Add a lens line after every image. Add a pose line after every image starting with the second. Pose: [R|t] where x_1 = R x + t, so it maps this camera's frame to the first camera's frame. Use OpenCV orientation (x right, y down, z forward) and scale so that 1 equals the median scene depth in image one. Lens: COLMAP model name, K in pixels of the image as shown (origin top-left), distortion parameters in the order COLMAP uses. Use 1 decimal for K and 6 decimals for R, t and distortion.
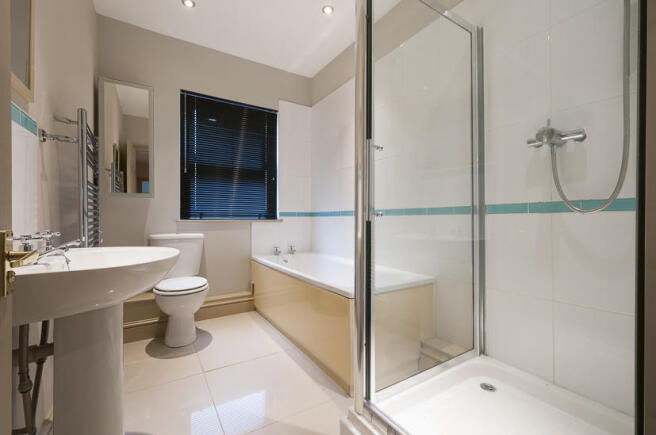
lens RADIAL K [[284.8, 0, 332.5], [0, 284.8, 216.2], [0, 0, 1]] dist [0.002230, 0.000116]
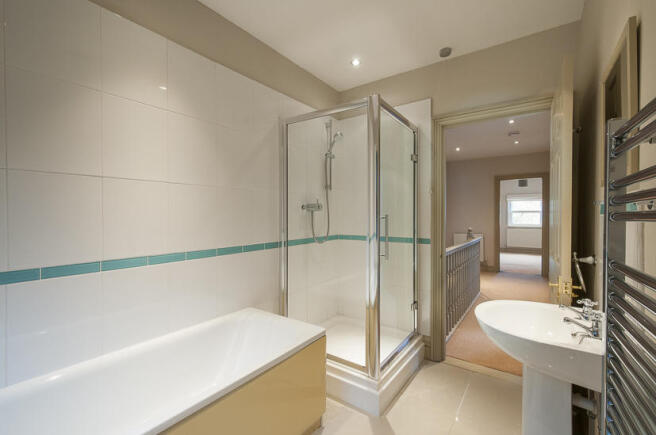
lens RADIAL K [[284.8, 0, 332.5], [0, 284.8, 216.2], [0, 0, 1]] dist [0.002230, 0.000116]
pose [[-0.362874, 0.141676, 0.921005, -1.002579], [0.137639, 0.985682, -0.097395, 0.015552], [-0.921617, 0.091424, -0.377179, 1.291004]]
